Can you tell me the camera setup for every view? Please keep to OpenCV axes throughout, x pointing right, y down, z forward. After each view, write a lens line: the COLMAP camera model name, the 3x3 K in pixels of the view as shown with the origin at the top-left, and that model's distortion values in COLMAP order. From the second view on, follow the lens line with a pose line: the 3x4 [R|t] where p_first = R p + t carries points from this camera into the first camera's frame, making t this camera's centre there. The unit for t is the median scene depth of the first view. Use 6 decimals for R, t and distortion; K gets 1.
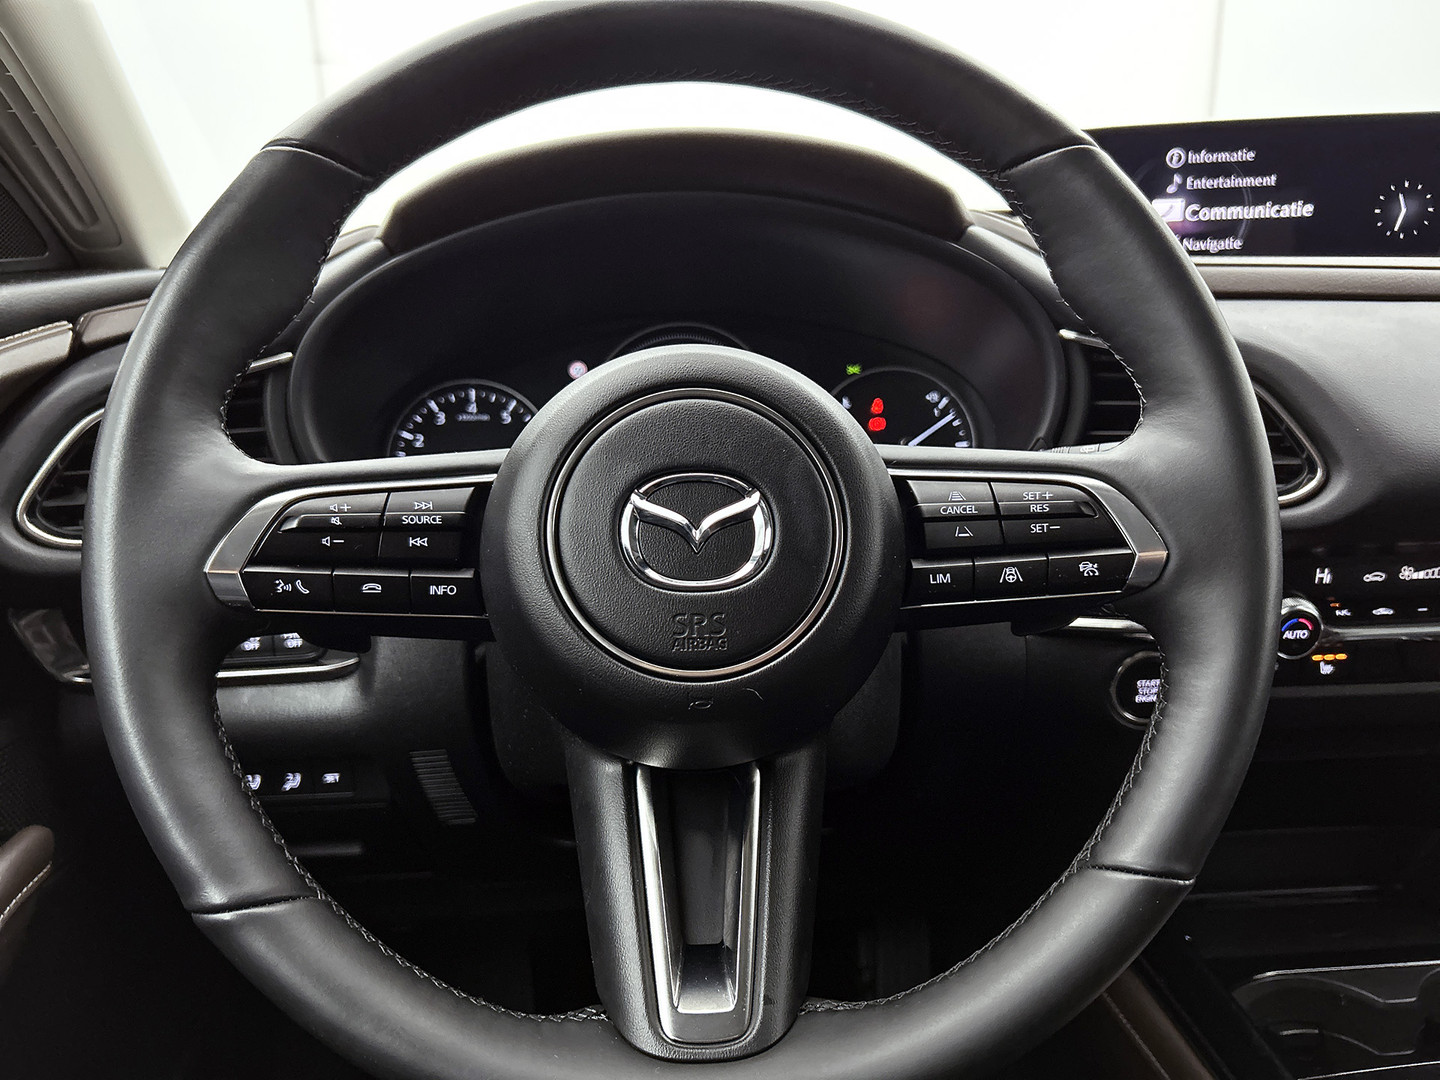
lens RADIAL K [[1123.7, 0, 711.7], [0, 1123.7, 535.0], [0, 0, 1]] dist [0.002681, -0.009819]
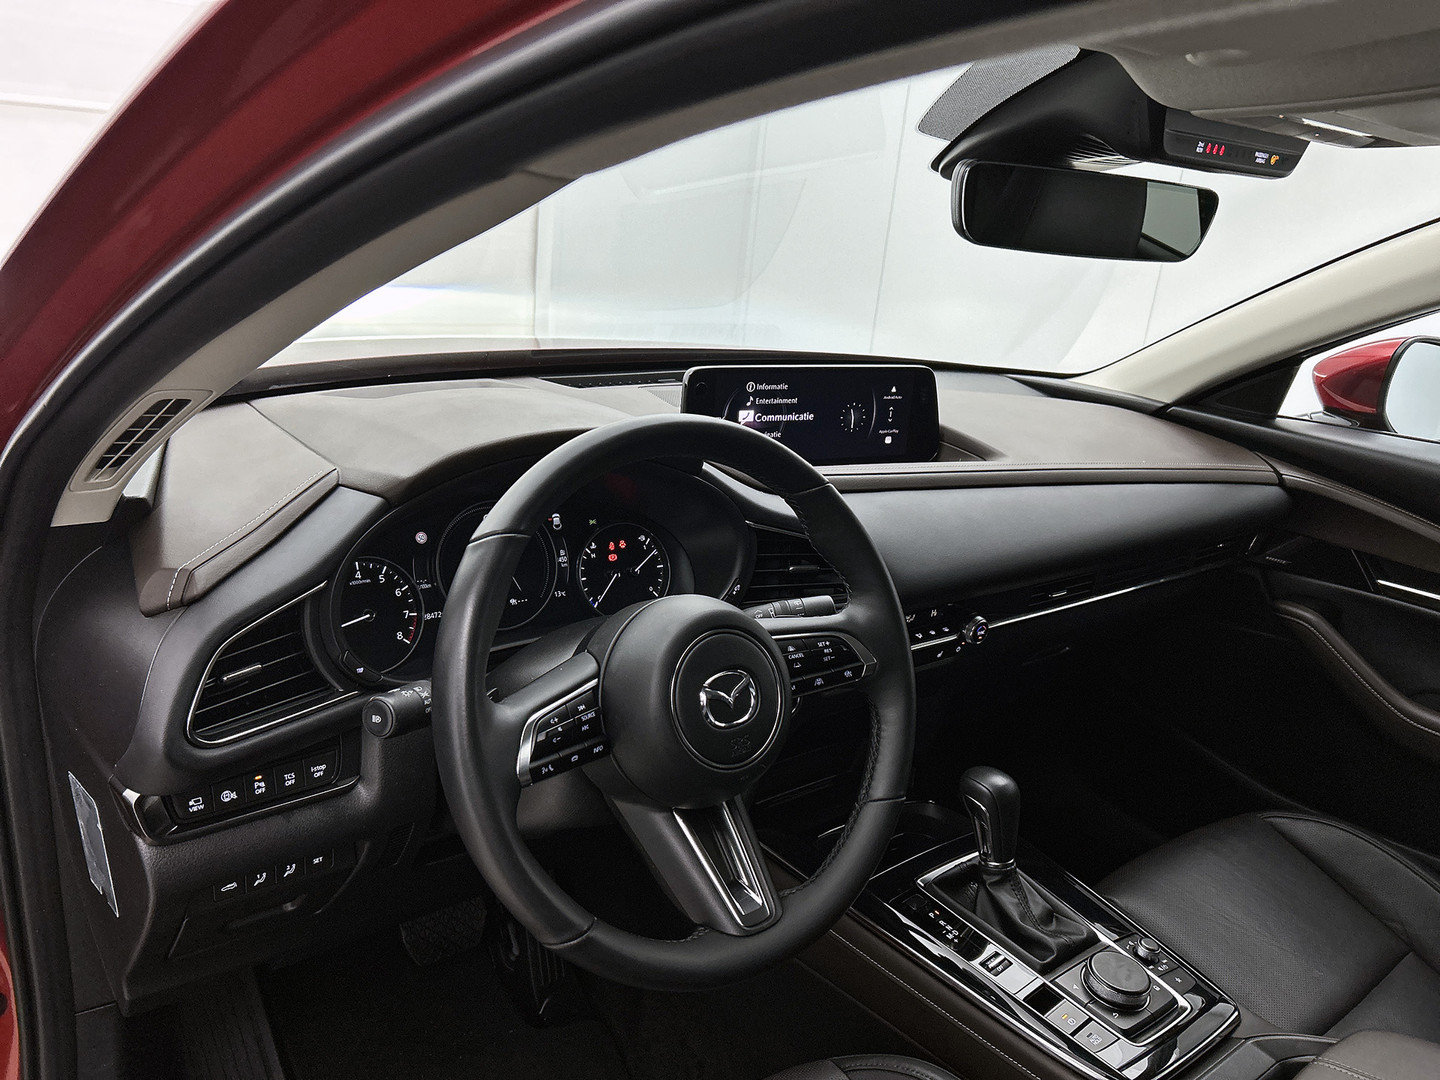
lens RADIAL K [[1123.7, 0, 726.9], [0, 1123.7, 537.9], [0, 0, 1]] dist [0.002681, -0.009819]
pose [[0.801899, -0.081427, 0.591885, -1.061756], [0.048406, 0.996267, 0.071477, -0.376841], [-0.595496, -0.028667, 0.802847, -0.589585]]
